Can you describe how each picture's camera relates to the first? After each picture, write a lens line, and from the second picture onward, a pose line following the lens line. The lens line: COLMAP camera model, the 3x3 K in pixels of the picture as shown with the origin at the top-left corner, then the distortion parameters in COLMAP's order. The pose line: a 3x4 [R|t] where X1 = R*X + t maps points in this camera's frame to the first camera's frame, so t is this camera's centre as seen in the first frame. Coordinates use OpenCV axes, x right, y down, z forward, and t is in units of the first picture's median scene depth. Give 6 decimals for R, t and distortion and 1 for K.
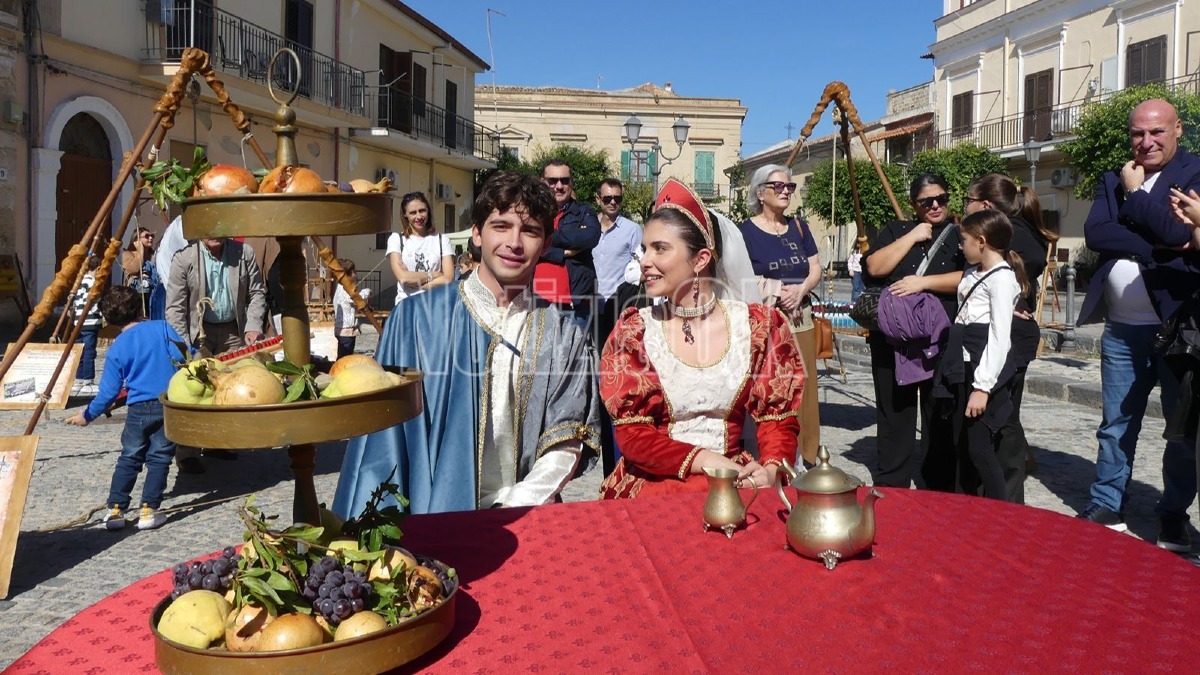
lens RADIAL K [[900.8, 0, 596.4], [0, 900.8, 265.7], [0, 0, 1]] dist [-0.029768, 0.038214]
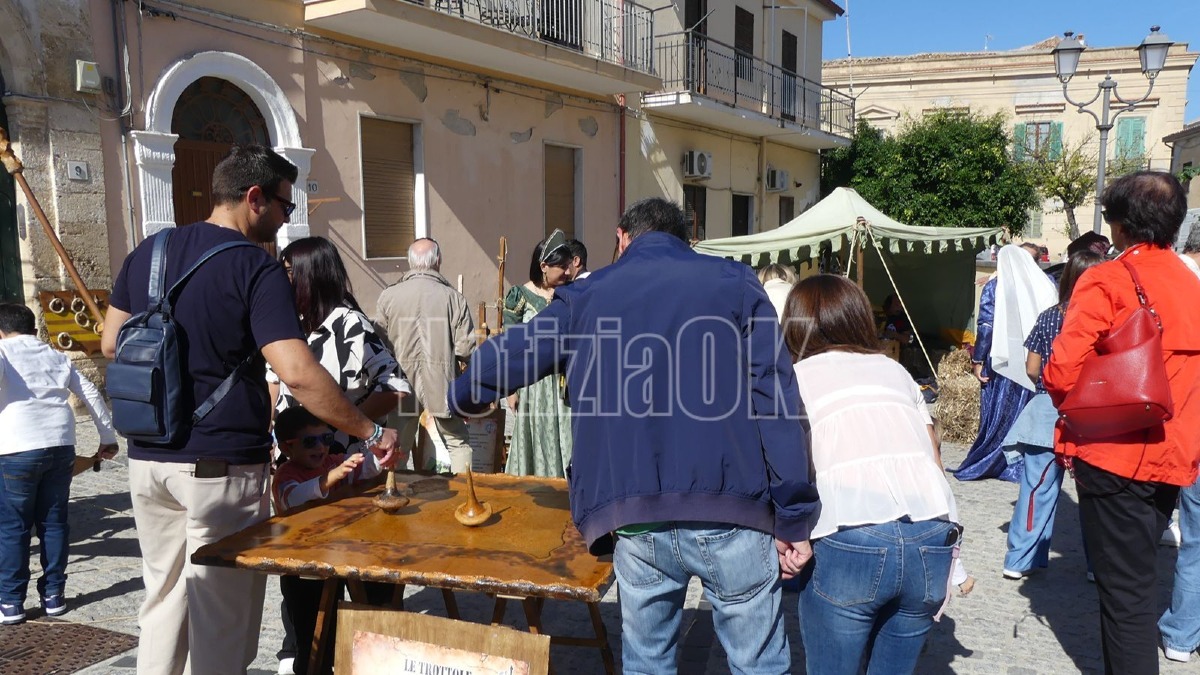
lens RADIAL K [[900.8, 0, 605.7], [0, 900.8, 380.7], [0, 0, 1]] dist [-0.029768, 0.038214]
pose [[0.926890, 0.029804, -0.374148, -0.011824], [0.017496, 0.992328, 0.122390, -0.008033], [0.374925, -0.119988, 0.919257, 0.204507]]
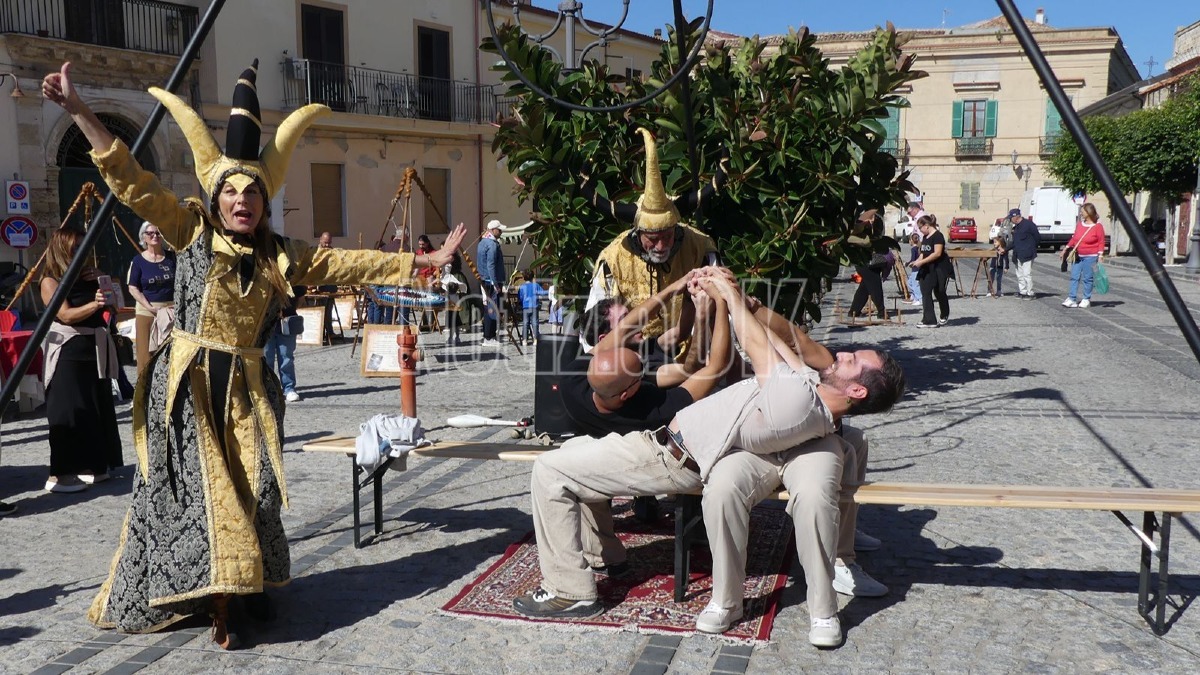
lens RADIAL K [[1067.8, 0, 613.2], [0, 1067.8, 367.6], [0, 0, 1]] dist [-0.036482, 0.056941]
pose [[0.919502, 0.037364, -0.391305, 0.308430], [0.012218, 0.992274, 0.123459, -0.013725], [0.392895, -0.118302, 0.911942, -0.172959]]
